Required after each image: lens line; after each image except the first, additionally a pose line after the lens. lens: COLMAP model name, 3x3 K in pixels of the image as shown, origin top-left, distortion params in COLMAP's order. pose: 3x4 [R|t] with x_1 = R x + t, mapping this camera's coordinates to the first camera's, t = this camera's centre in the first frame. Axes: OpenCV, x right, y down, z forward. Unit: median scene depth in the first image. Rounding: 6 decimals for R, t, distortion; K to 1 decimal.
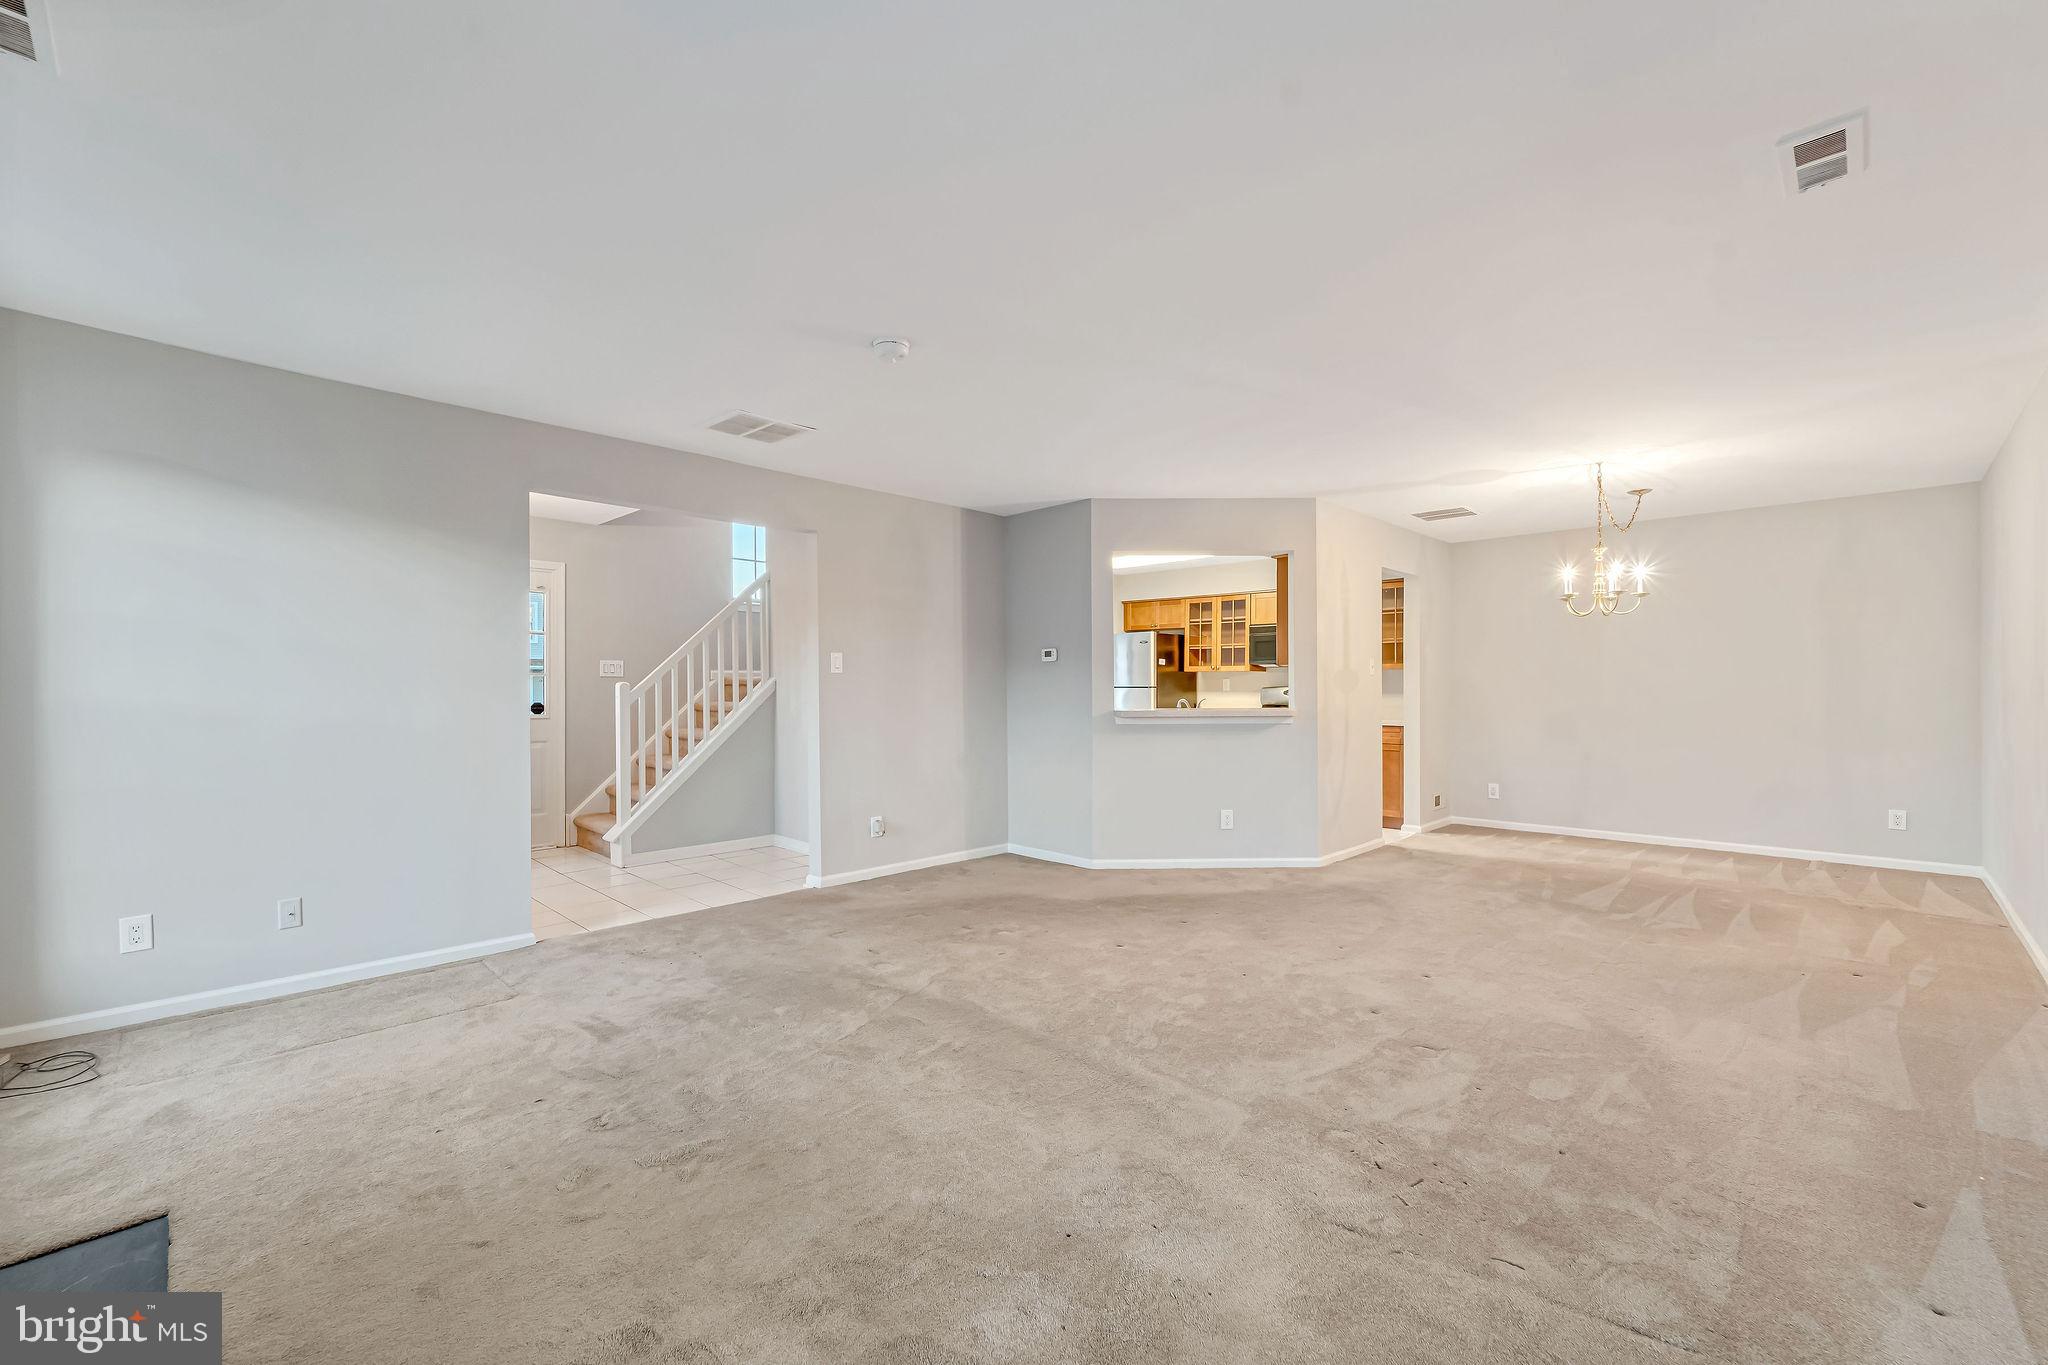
lens RADIAL K [[840.3, 0, 1024.0], [0, 840.3, 682.5], [0, 0, 1]] dist [-0.001724, -0.000618]
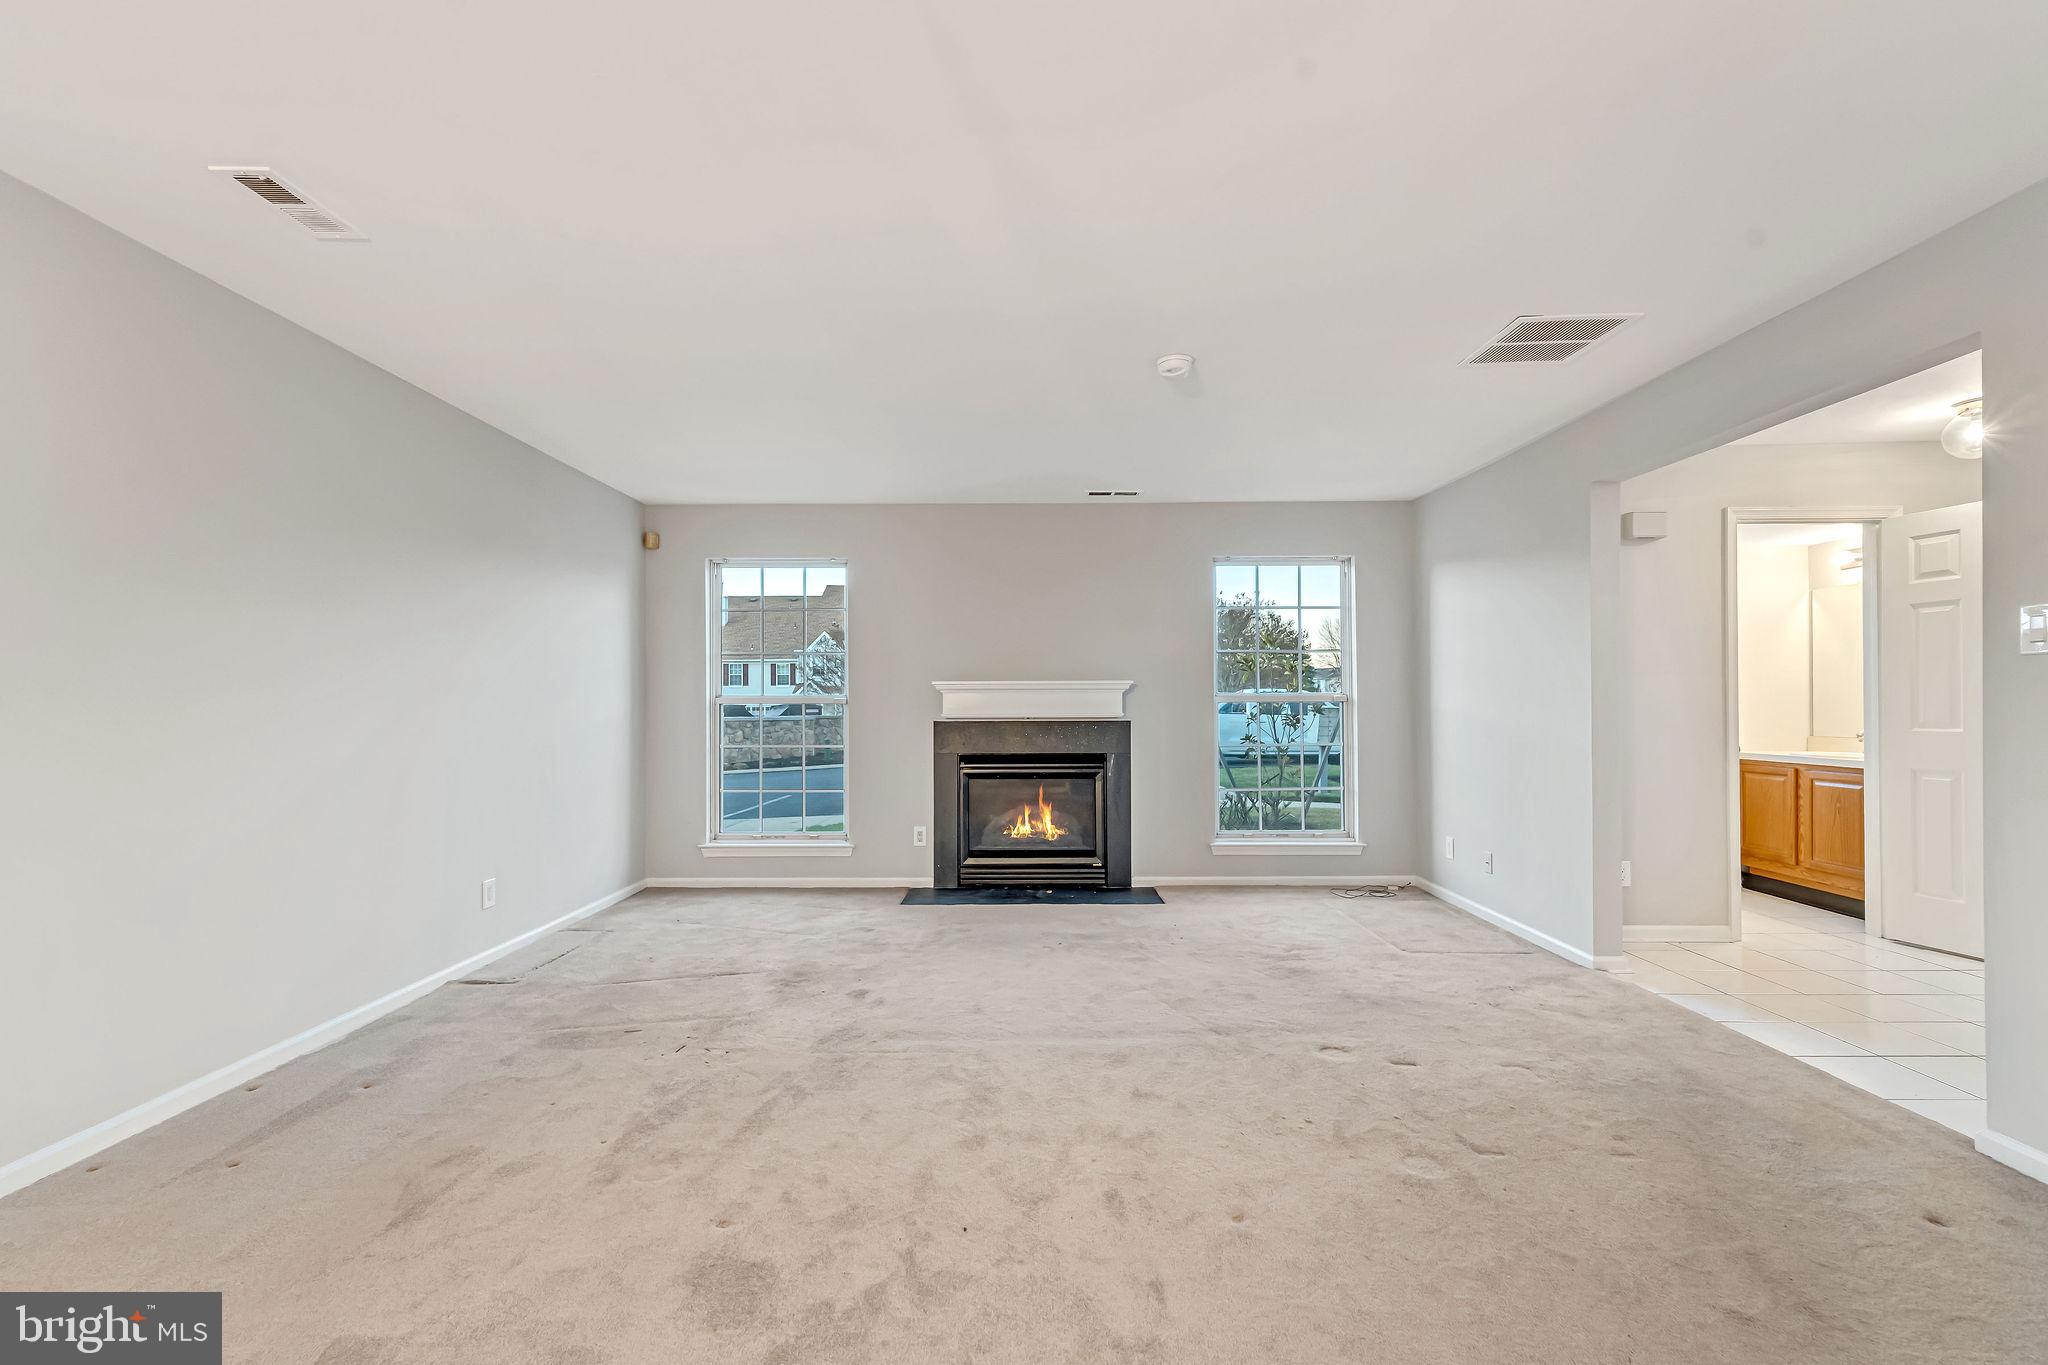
lens RADIAL K [[860.7, 0, 1027.0], [0, 860.7, 699.2], [0, 0, 1]] dist [0.015866, -0.000066]
pose [[-0.708512, 0.002584, -0.705694, 0.556209], [0.008456, 0.999953, -0.004829, 0.009909], [0.705648, -0.009389, -0.708500, 1.262202]]
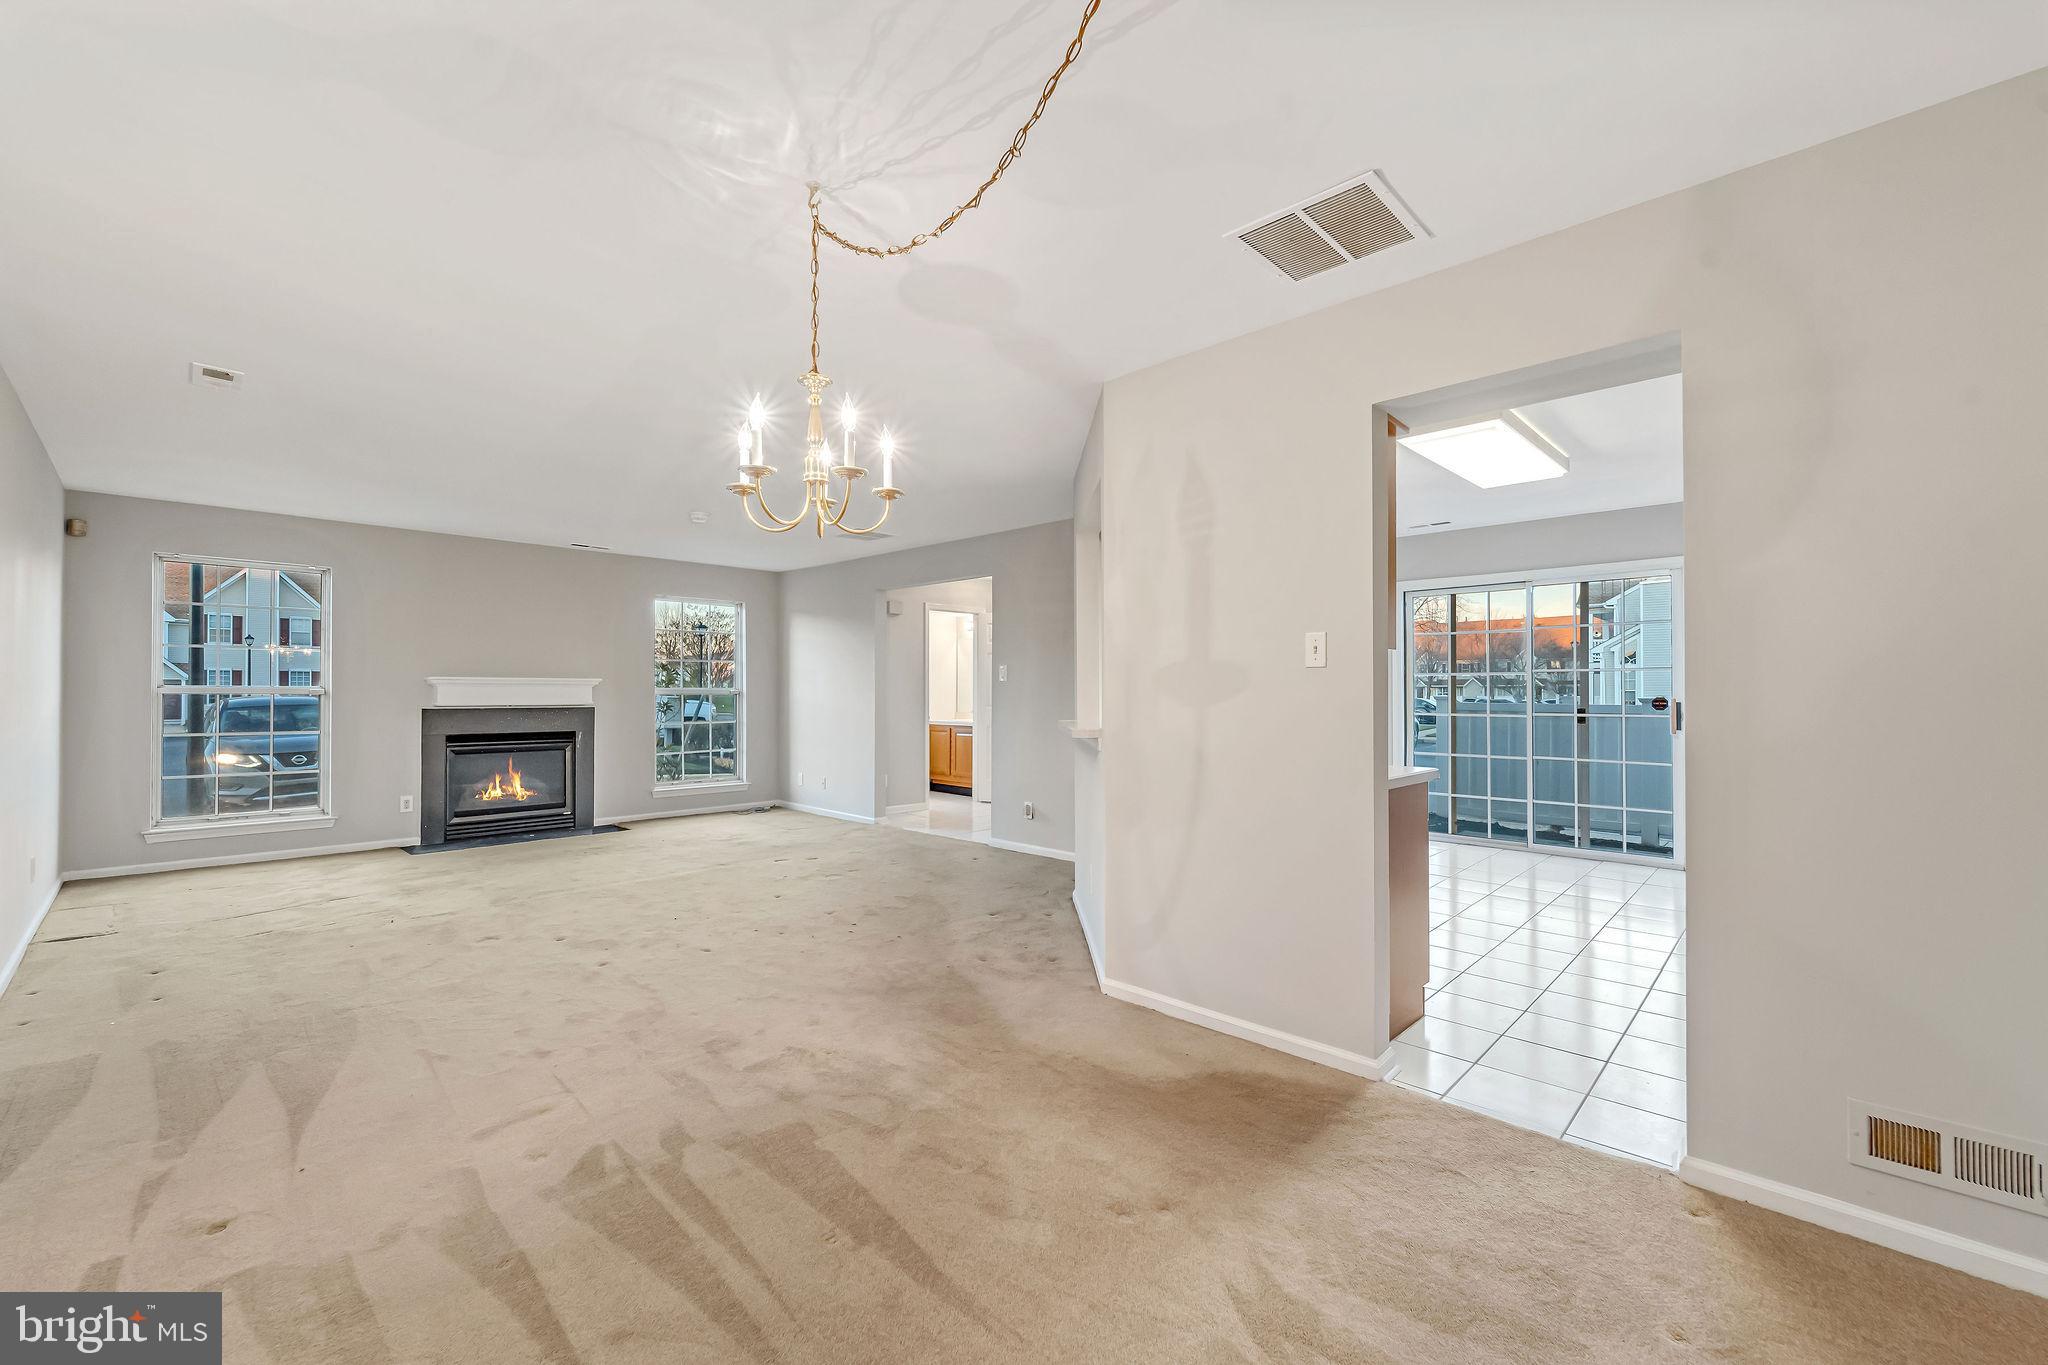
lens RADIAL K [[840.3, 0, 1024.0], [0, 840.3, 682.5], [0, 0, 1]] dist [-0.001724, -0.000618]
pose [[0.012305, -0.008386, -0.999889, 1.380179], [0.000062, 0.999965, -0.008386, -0.000542], [0.999924, 0.000041, 0.012305, 1.341858]]
